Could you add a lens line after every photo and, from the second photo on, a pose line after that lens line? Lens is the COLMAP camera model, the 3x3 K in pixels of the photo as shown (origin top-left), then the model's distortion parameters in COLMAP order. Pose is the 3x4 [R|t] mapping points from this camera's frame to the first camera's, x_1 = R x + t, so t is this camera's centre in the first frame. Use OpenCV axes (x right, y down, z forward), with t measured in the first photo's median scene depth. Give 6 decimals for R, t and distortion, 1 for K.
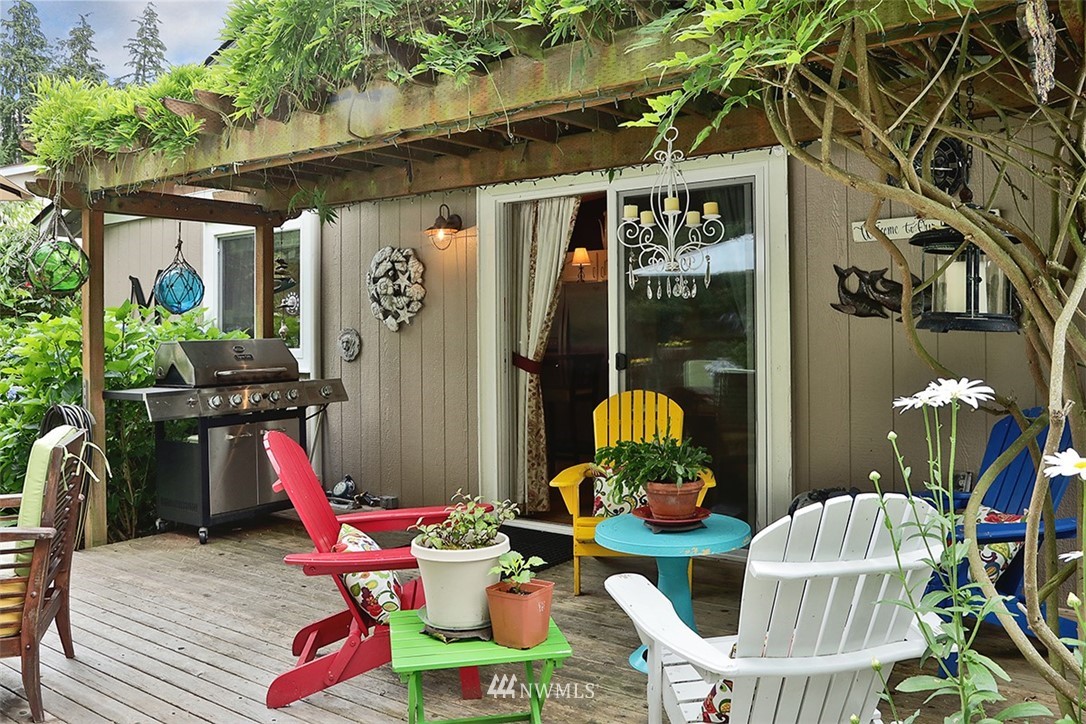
lens RADIAL K [[903.3, 0, 543.0], [0, 903.3, 362.0], [0, 0, 1]] dist [-0.042547, 0.012979]
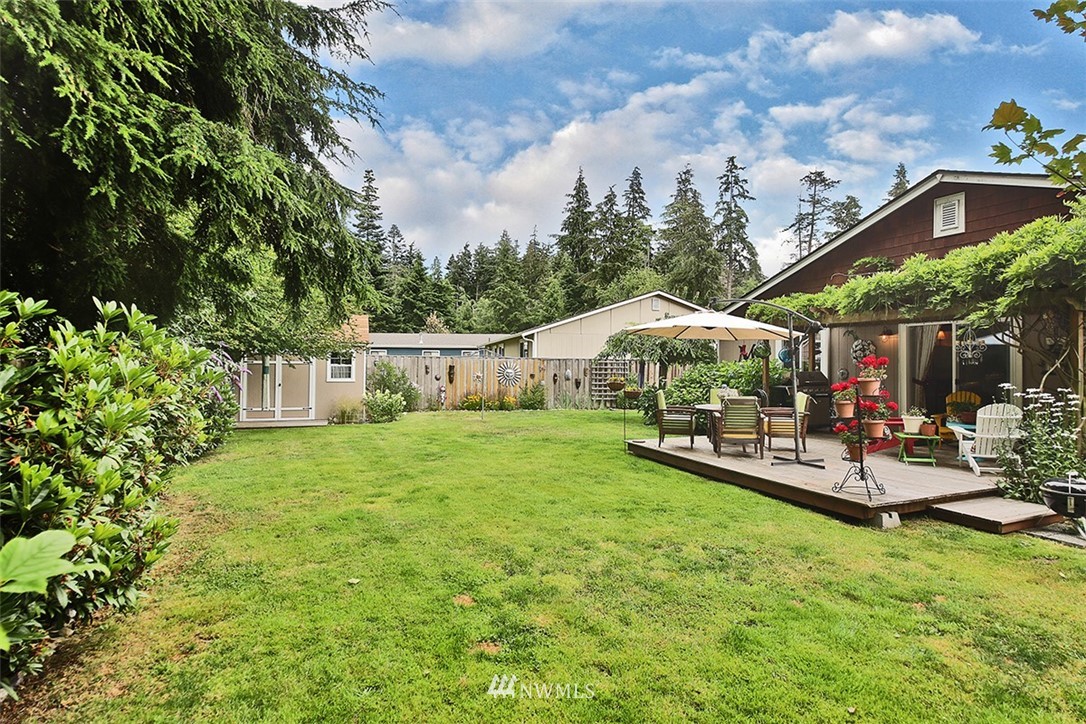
lens RADIAL K [[577.9, 0, 543.0], [0, 577.9, 362.0], [0, 0, 1]] dist [-0.000285, -0.000191]
pose [[0.850007, 0.016028, -0.526528, -0.061700], [-0.032157, 0.999252, -0.021495, 0.015065], [0.525789, 0.035203, 0.849886, -1.121398]]
